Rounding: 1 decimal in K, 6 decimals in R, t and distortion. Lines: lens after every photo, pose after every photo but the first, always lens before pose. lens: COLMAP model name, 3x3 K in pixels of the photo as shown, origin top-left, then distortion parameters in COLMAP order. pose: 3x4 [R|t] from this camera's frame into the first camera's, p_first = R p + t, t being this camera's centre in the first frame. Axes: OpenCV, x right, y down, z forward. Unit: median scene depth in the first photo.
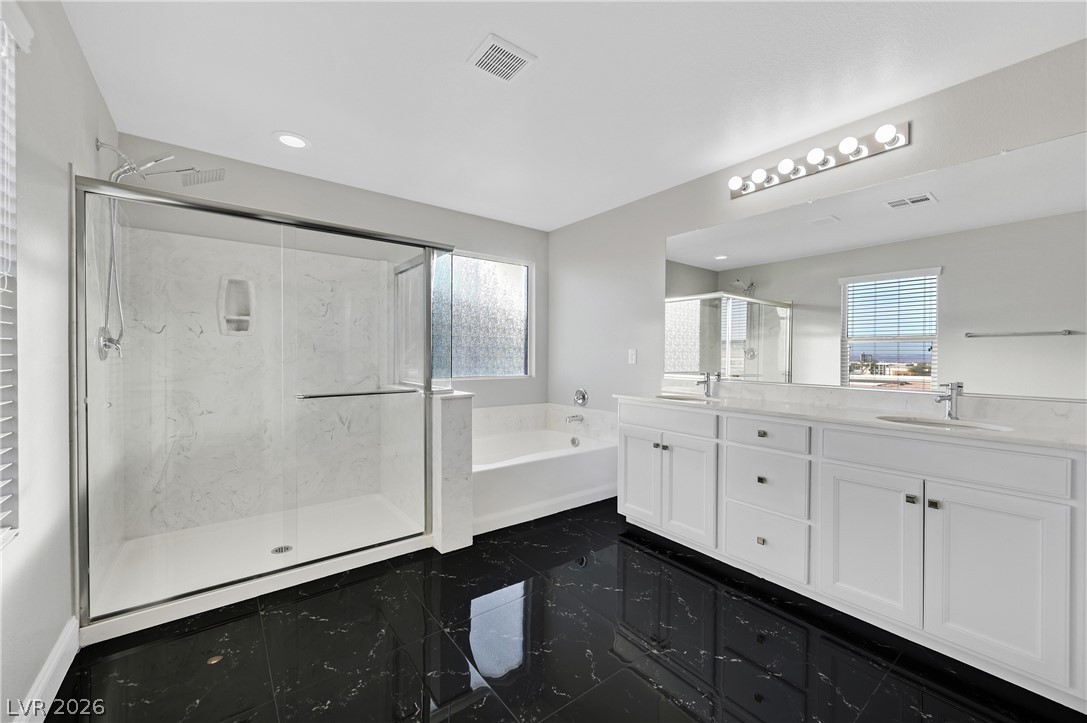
lens RADIAL K [[426.8, 0, 544.6], [0, 426.8, 360.4], [0, 0, 1]] dist [-0.000985, 0.000842]
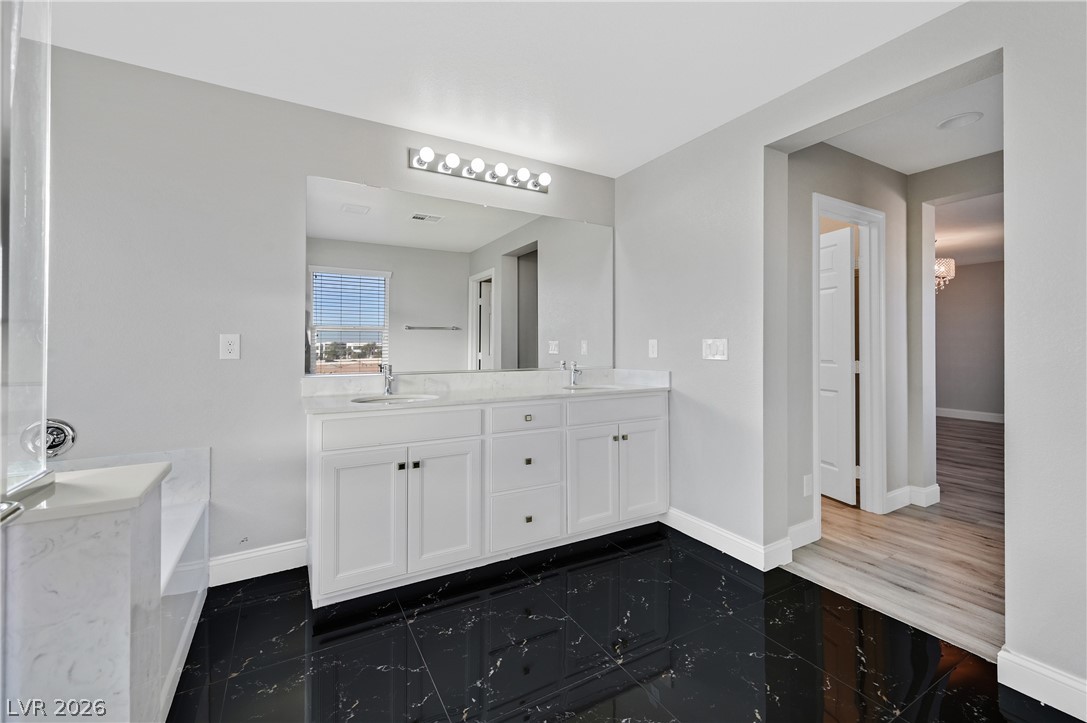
lens RADIAL K [[453.4, 0, 547.7], [0, 453.4, 339.2], [0, 0, 1]] dist [0.001760, 0.000326]
pose [[0.126943, 0.008527, 0.991873, -0.524258], [0.012750, 0.999866, -0.010227, -0.010306], [-0.991828, 0.013945, 0.126818, 0.694158]]
